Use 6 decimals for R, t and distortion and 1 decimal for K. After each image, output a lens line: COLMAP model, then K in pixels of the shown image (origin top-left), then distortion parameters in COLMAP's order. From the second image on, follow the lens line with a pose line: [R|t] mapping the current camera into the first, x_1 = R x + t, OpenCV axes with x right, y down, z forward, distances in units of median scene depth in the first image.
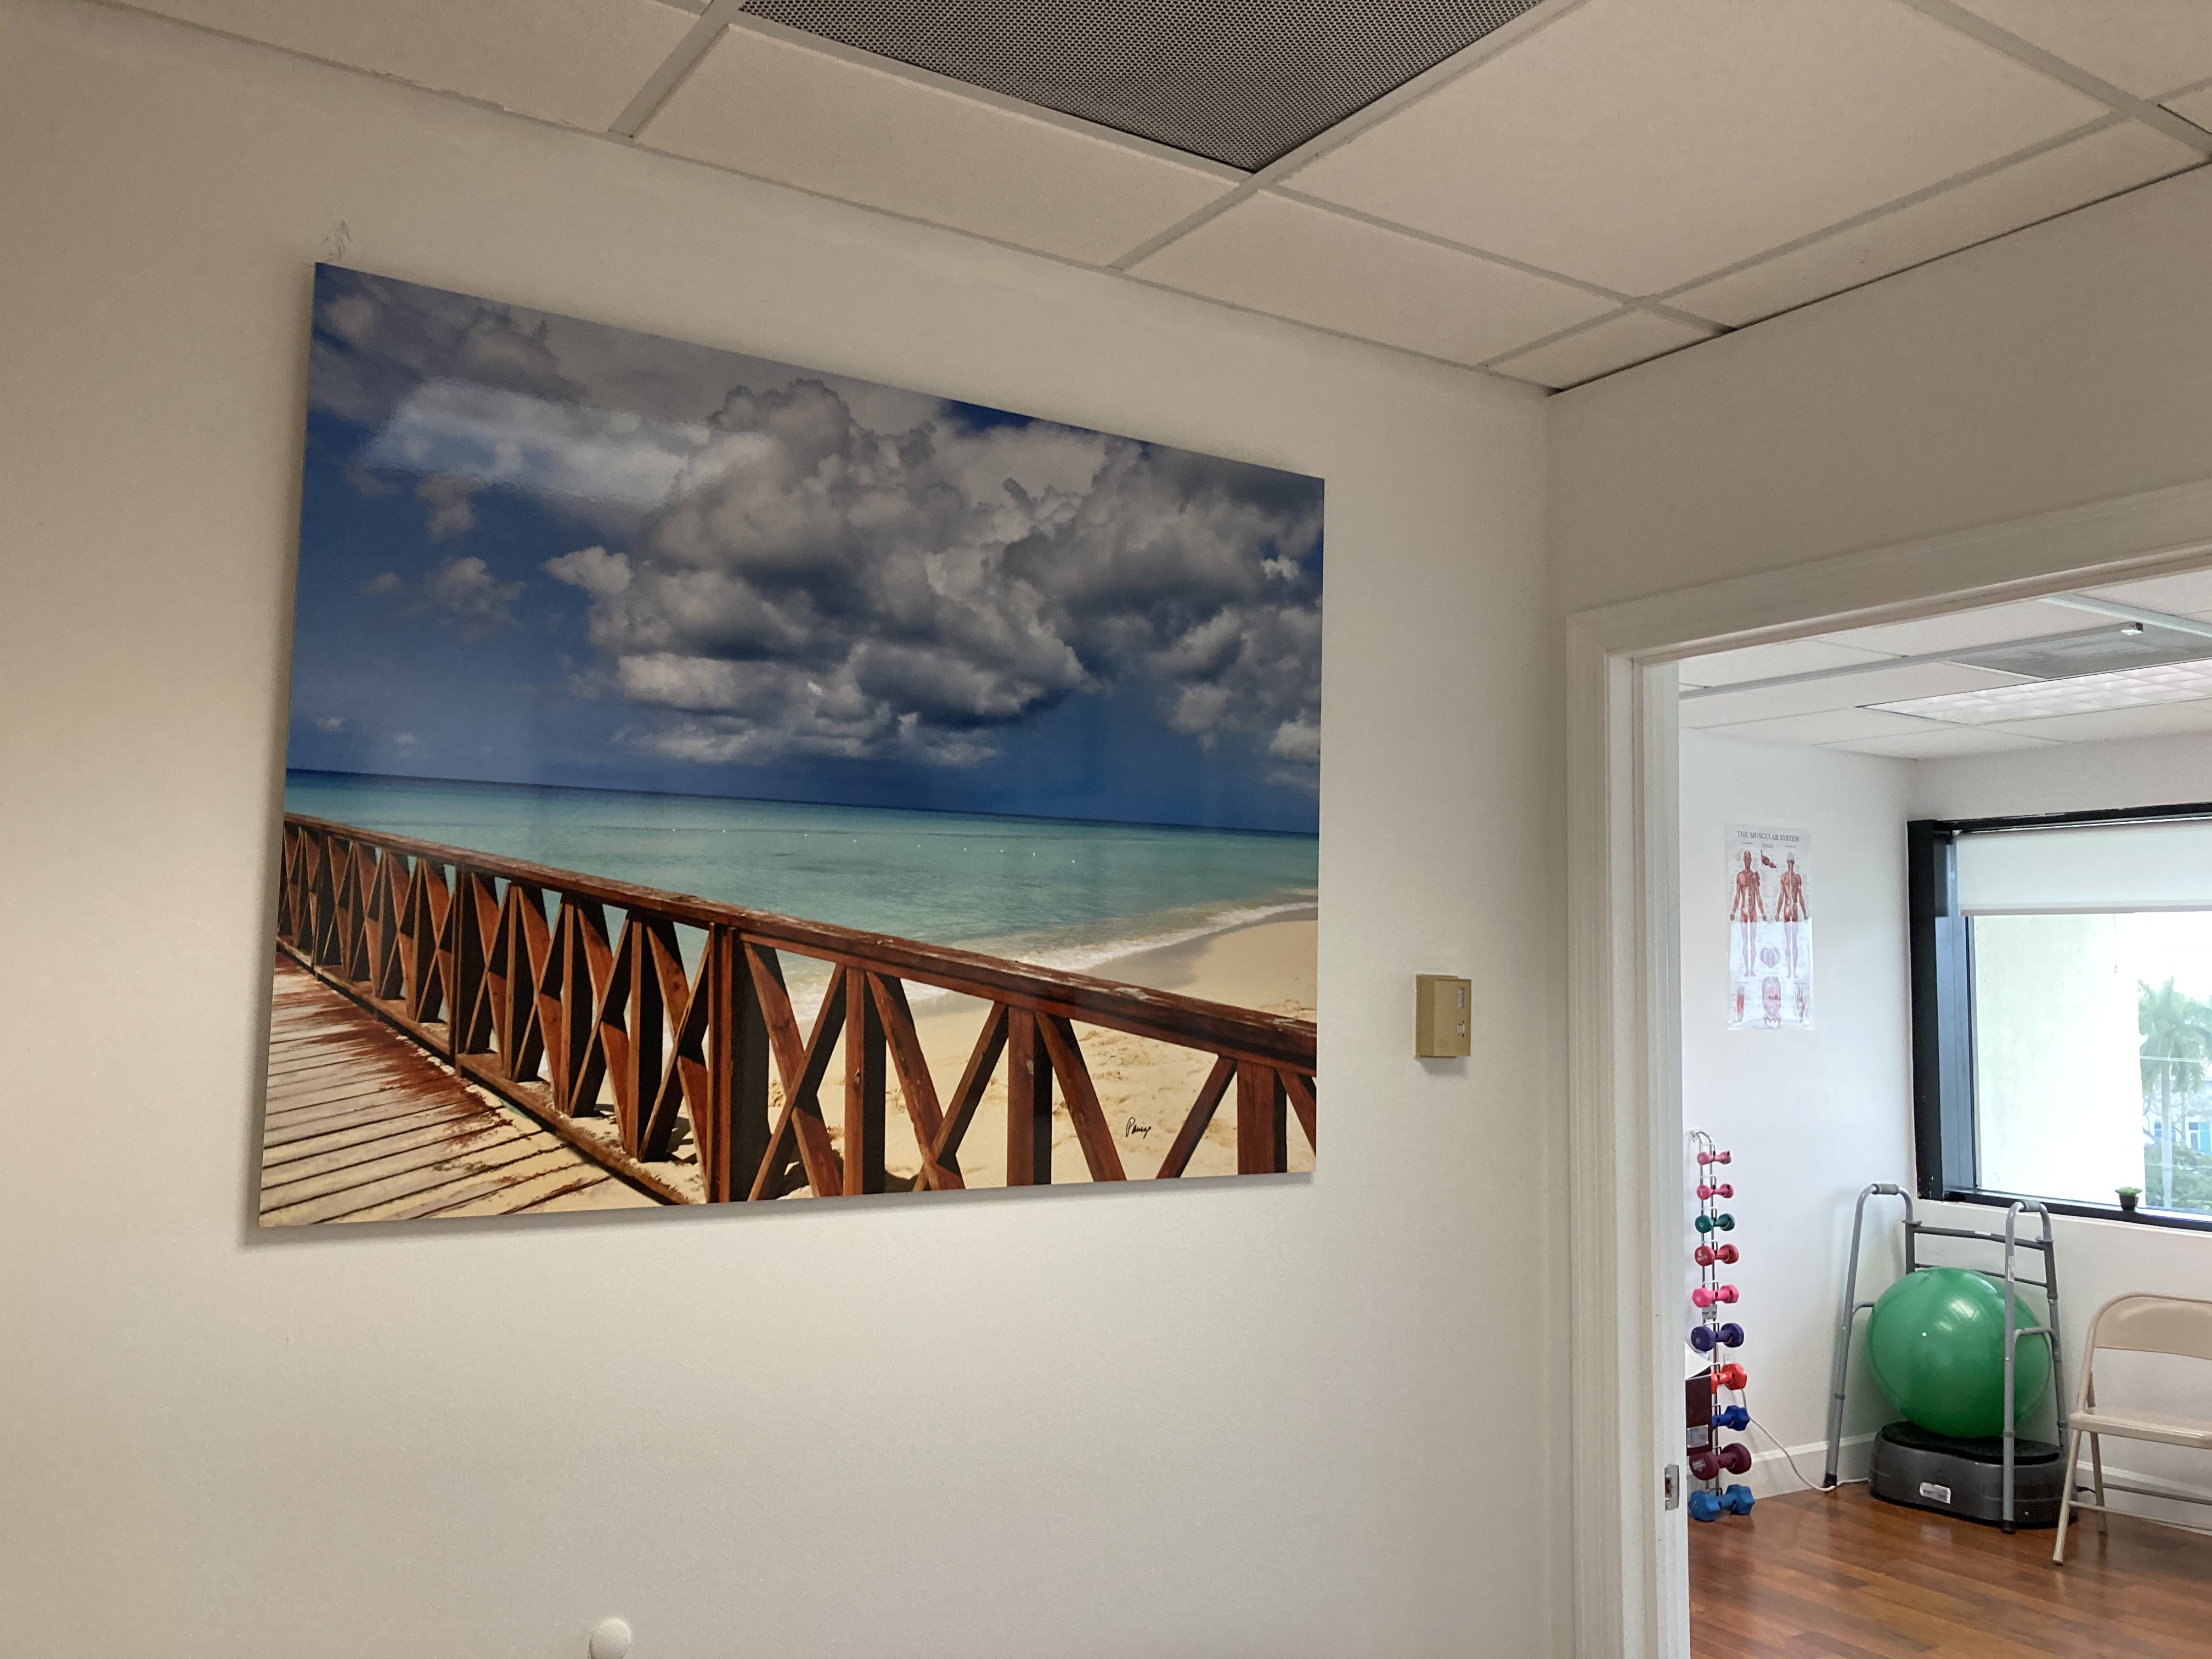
lens RADIAL K [[1826.3, 0, 1102.1], [0, 1826.3, 822.8], [0, 0, 1]] dist [0.026230, -0.004501]
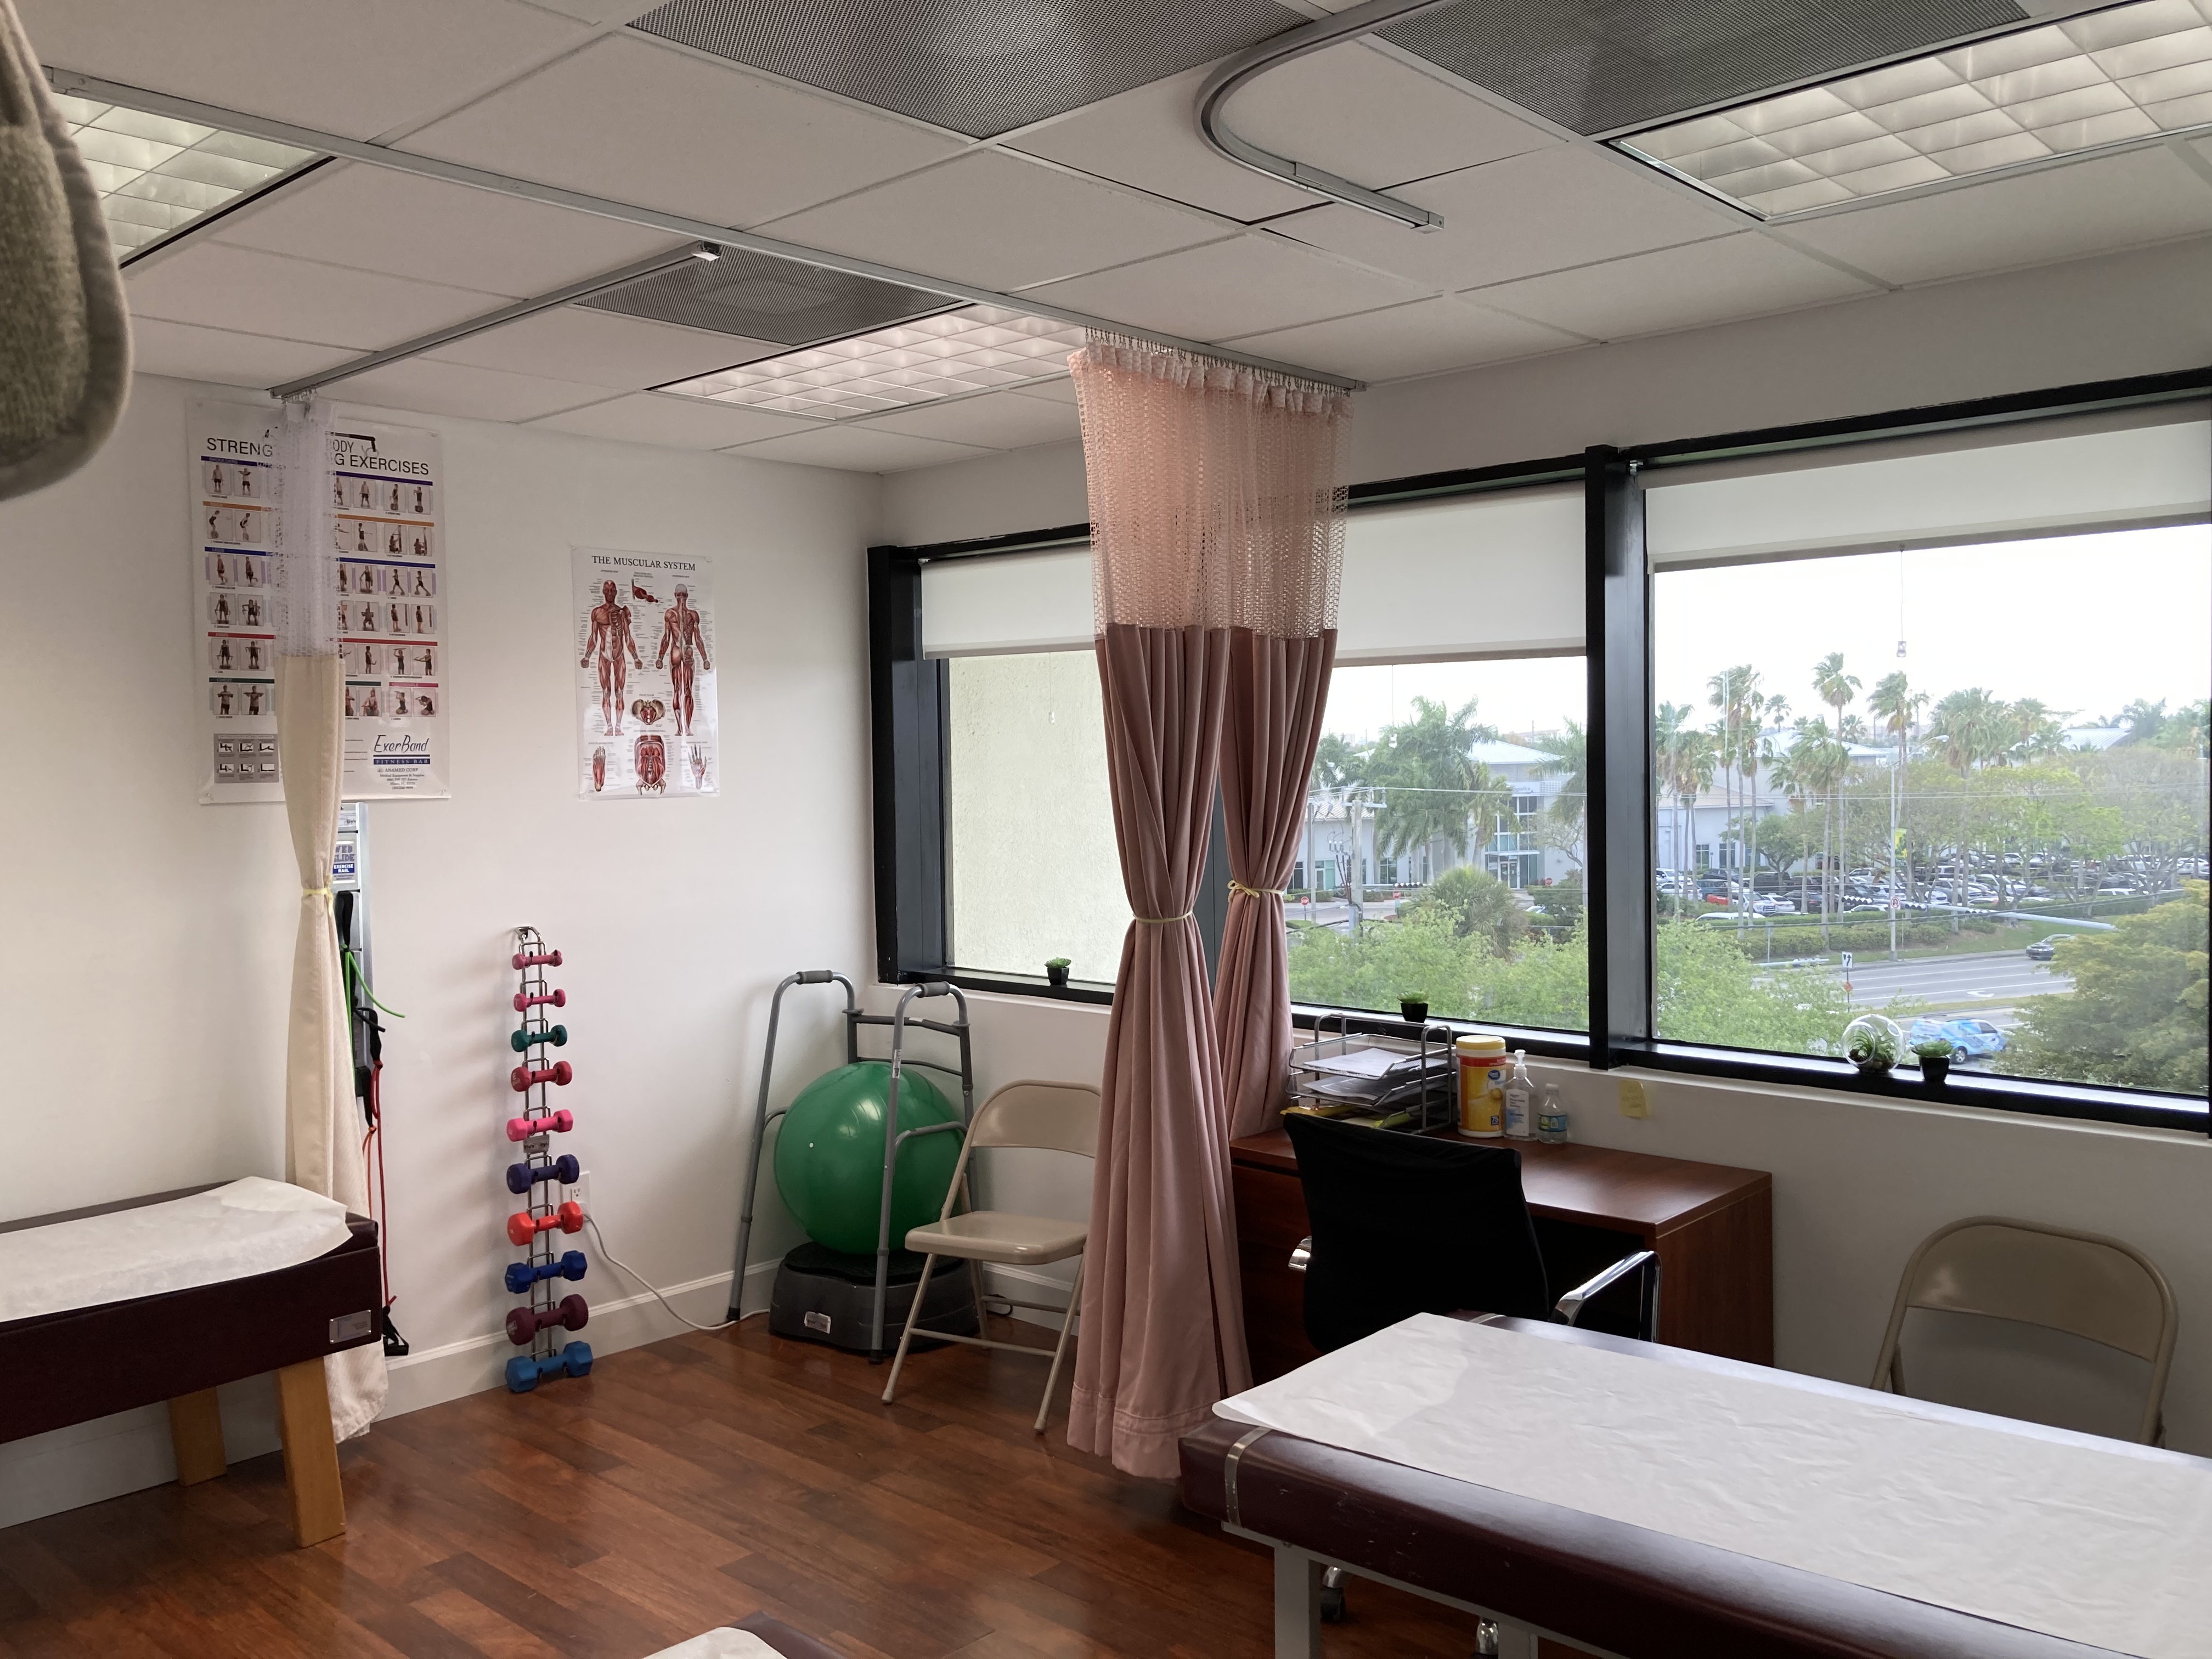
lens RADIAL K [[1826.3, 0, 1102.1], [0, 1826.3, 822.8], [0, 0, 1]] dist [0.026230, -0.004501]
pose [[0.966950, -0.044322, 0.251083, 0.355870], [0.013621, 0.992348, 0.122717, 0.025229], [-0.254601, -0.115241, 0.960155, 0.156621]]
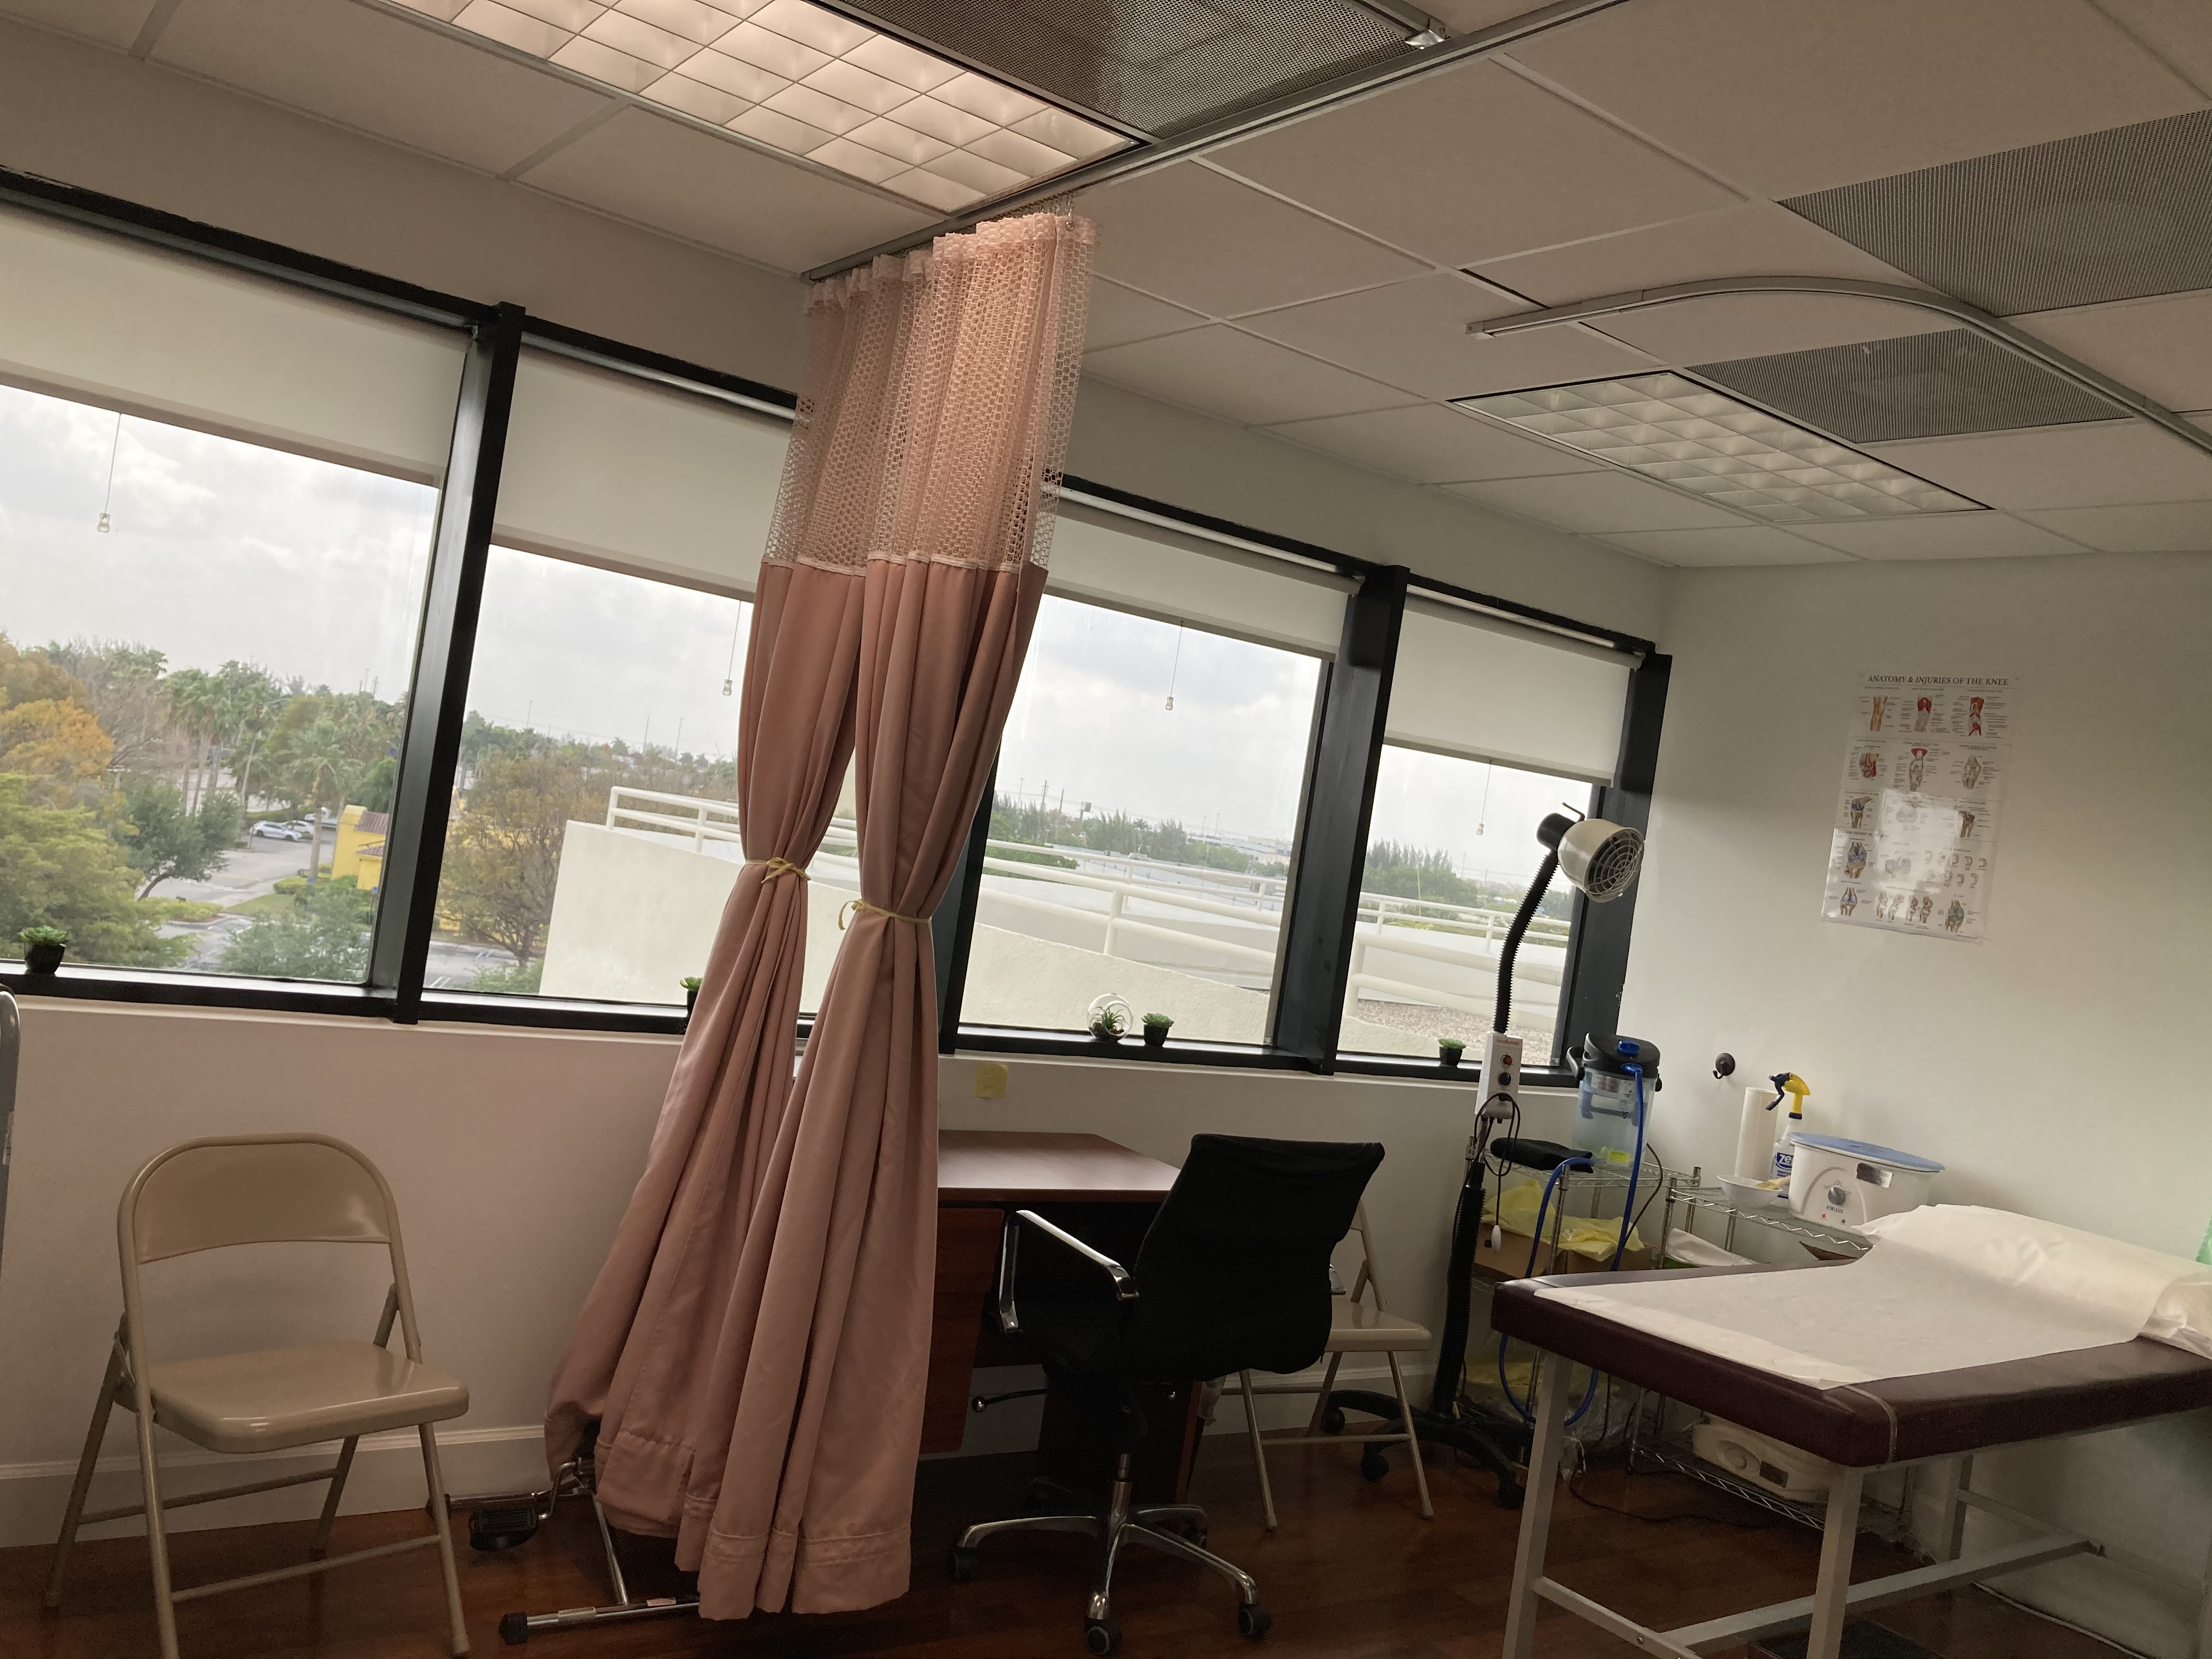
lens RADIAL K [[1826.3, 0, 1102.1], [0, 1826.3, 822.8], [0, 0, 1]] dist [0.026230, -0.004501]
pose [[-0.042144, -0.054899, 0.997602, -0.227781], [-0.252309, 0.966711, 0.042541, 0.110394], [-0.966728, -0.249911, -0.054592, 1.202102]]
